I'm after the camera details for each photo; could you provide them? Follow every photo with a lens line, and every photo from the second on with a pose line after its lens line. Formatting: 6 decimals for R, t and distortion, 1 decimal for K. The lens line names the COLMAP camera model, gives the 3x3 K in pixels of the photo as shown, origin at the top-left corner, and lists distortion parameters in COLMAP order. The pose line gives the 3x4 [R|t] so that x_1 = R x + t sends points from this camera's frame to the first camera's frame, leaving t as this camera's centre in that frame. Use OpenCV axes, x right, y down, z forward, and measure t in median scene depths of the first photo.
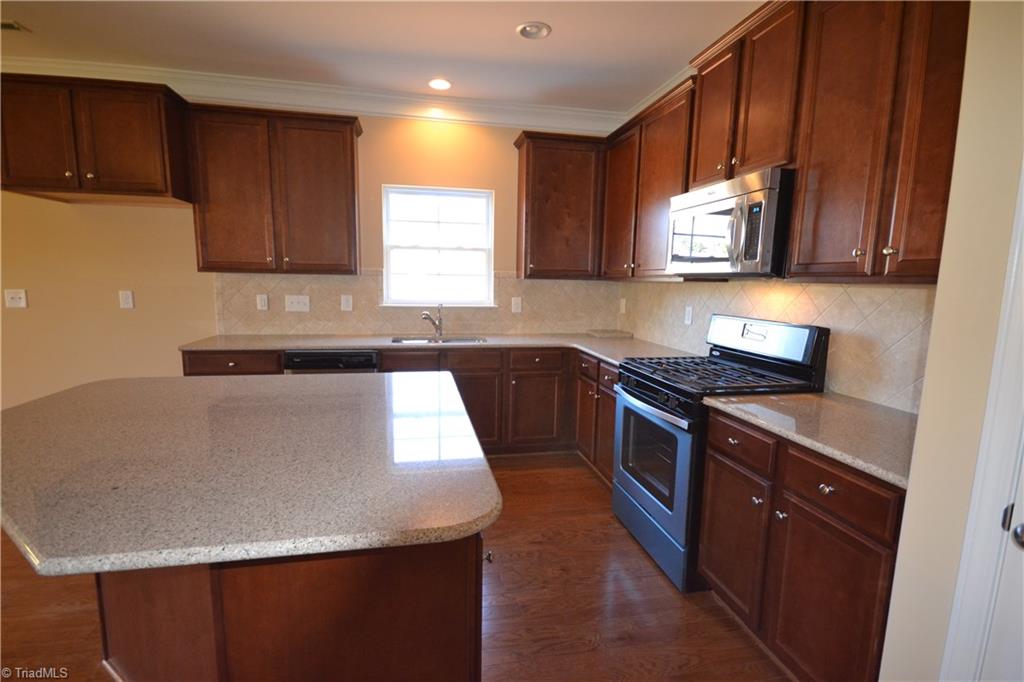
lens RADIAL K [[477.5, 0, 510.2], [0, 477.5, 343.5], [0, 0, 1]] dist [-0.000639, -0.000433]
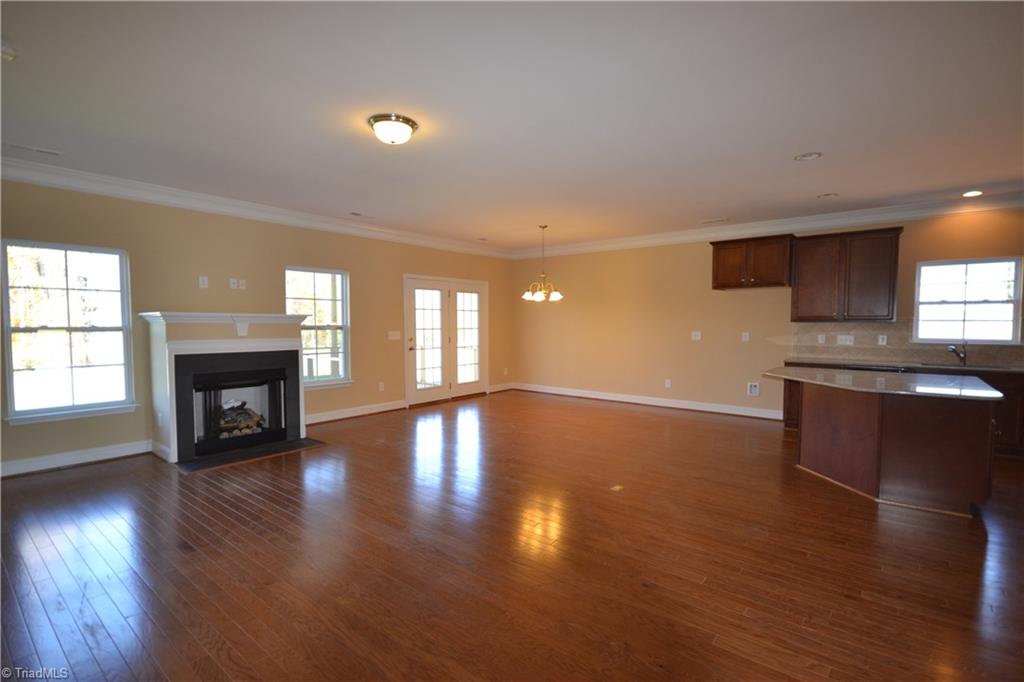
lens RADIAL K [[477.5, 0, 510.2], [0, 477.5, 343.5], [0, 0, 1]] dist [-0.000639, -0.000433]
pose [[0.642845, 0.018808, -0.765765, 0.068873], [-0.092388, 0.994304, -0.053136, 0.123715], [0.760404, 0.104906, 0.640921, -0.941898]]
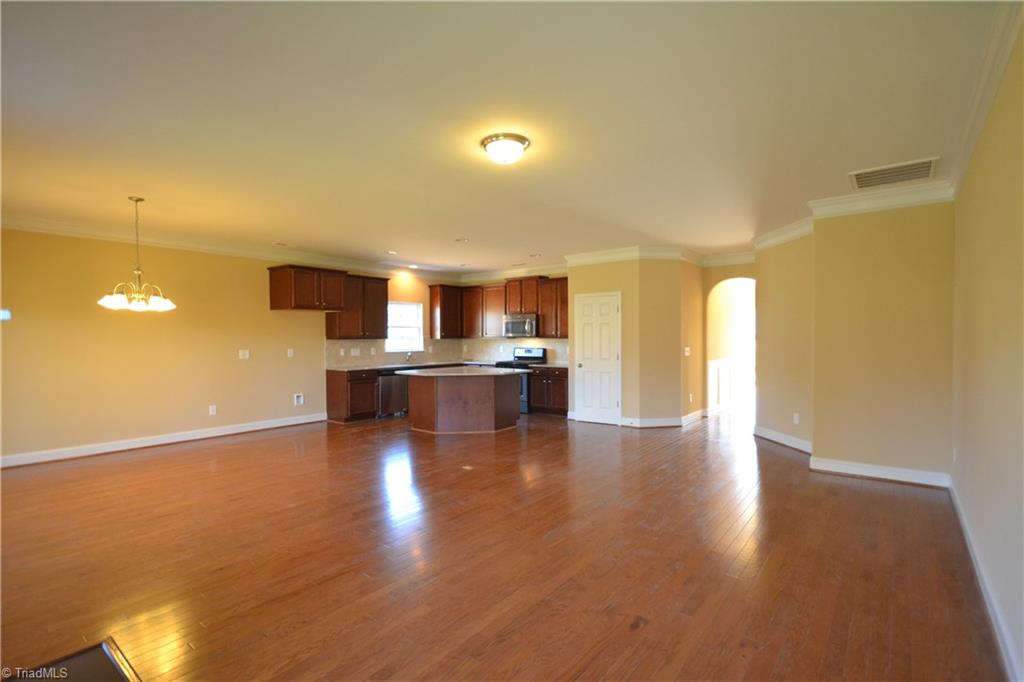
lens RADIAL K [[477.5, 0, 510.2], [0, 477.5, 343.5], [0, 0, 1]] dist [-0.000639, -0.000433]
pose [[0.764816, -0.030336, 0.643534, -1.376105], [0.104919, 0.991421, -0.077957, 0.131153], [-0.635648, 0.127142, 0.761437, -1.220243]]
